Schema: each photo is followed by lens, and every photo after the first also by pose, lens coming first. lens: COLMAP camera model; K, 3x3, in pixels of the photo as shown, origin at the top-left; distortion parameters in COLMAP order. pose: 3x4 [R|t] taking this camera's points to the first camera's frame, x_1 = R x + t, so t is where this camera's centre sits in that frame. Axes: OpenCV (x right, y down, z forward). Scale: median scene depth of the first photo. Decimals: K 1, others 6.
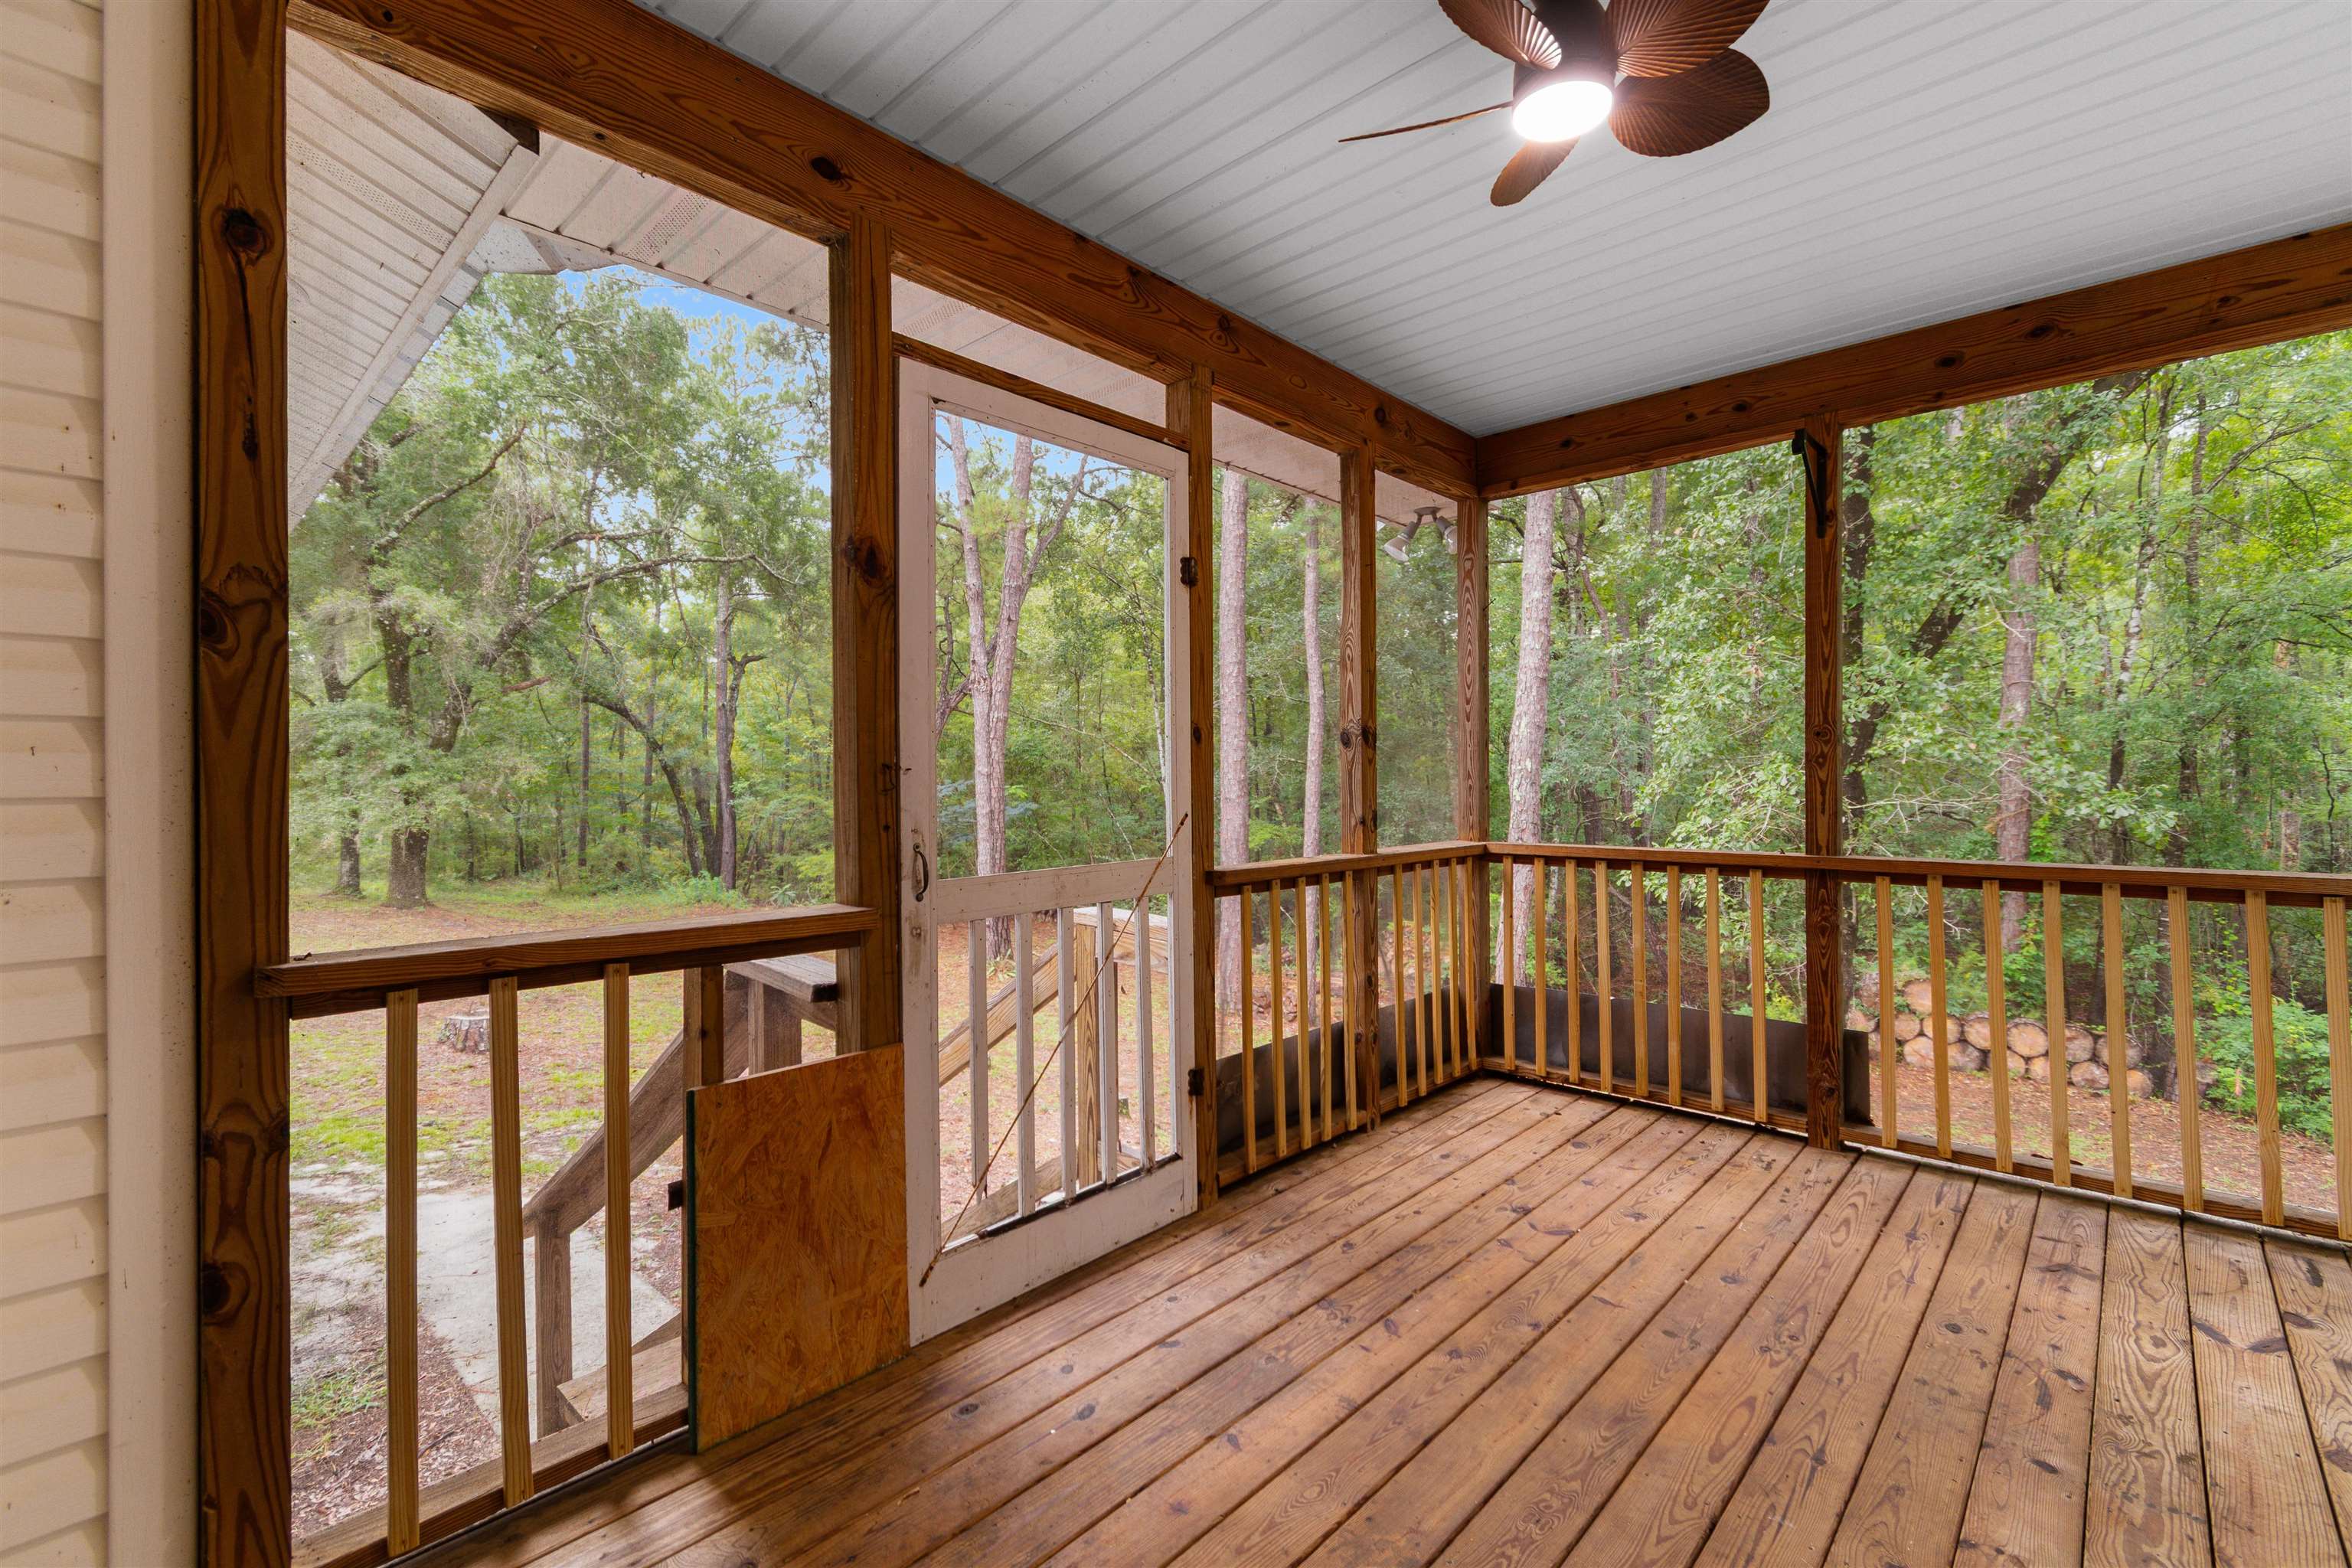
lens RADIAL K [[1032.3, 0, 1180.2], [0, 1032.3, 775.1], [0, 0, 1]] dist [-0.001391, 0.000059]
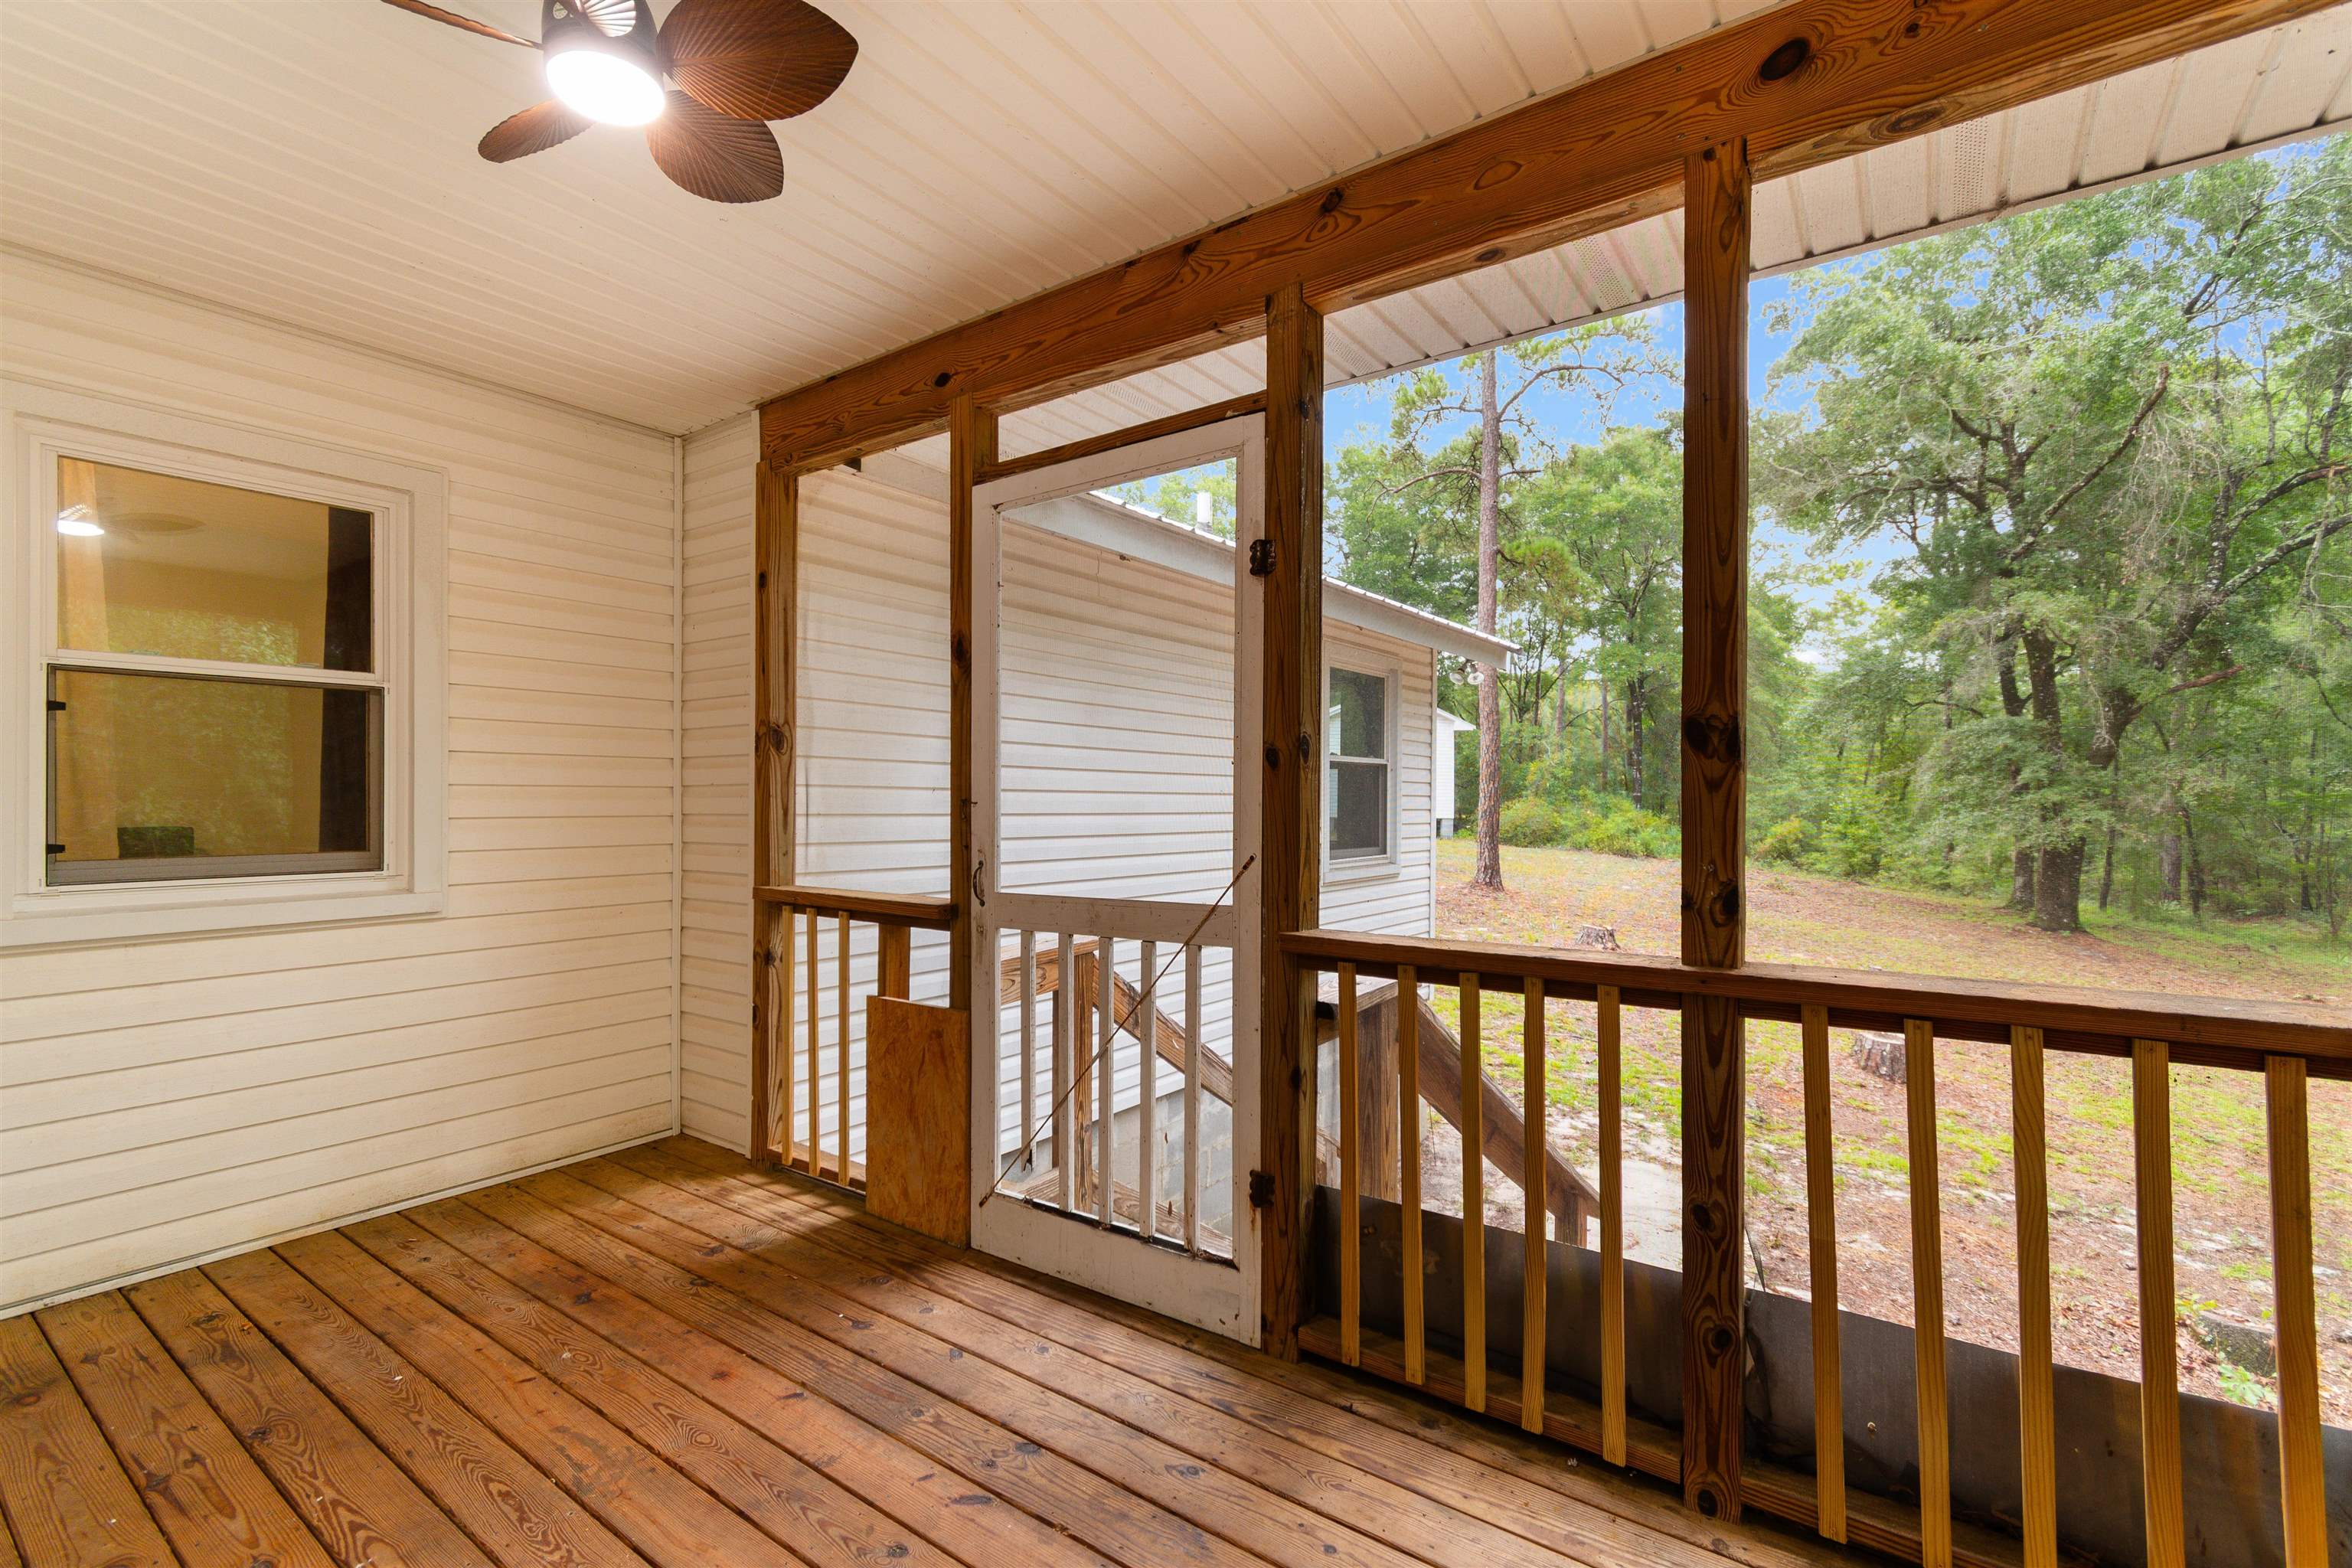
lens RADIAL K [[1032.3, 0, 1180.2], [0, 1032.3, 784.3], [0, 0, 1]] dist [-0.001391, 0.000059]
pose [[0.121237, -0.008520, -0.992587, 0.776983], [0.004802, 0.999956, -0.007997, -0.011507], [0.992612, -0.003797, 0.121273, 0.808136]]
